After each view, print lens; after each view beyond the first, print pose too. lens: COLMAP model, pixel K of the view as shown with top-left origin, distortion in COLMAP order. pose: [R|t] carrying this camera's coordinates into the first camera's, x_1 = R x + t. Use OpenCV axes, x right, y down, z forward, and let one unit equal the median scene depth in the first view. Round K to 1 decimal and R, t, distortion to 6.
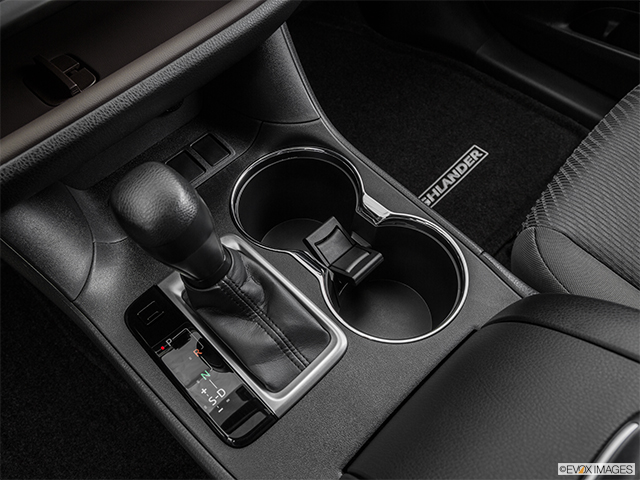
lens RADIAL K [[556.7, 0, 318.4], [0, 556.7, 227.0], [0, 0, 1]] dist [-0.108094, 0.027640]
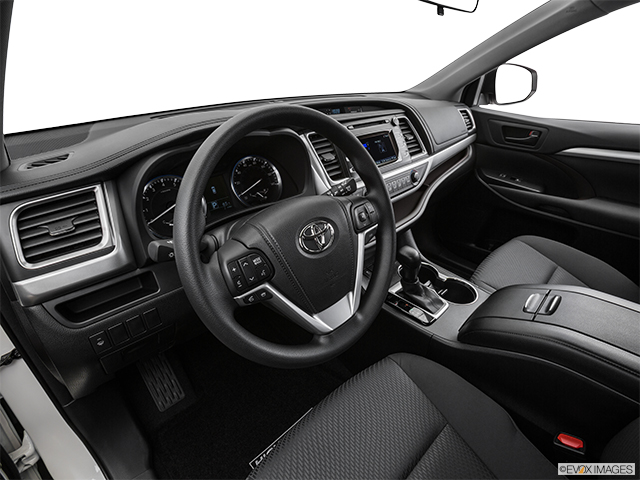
lens RADIAL K [[333.4, 0, 319.4], [0, 333.4, 236.5], [0, 0, 1]] dist [-0.059065, 0.001814]
pose [[0.996318, 0.067859, 0.052404, -0.723335], [-0.037339, 0.893618, -0.447272, 0.634068], [-0.077180, 0.443668, 0.892861, -0.789092]]
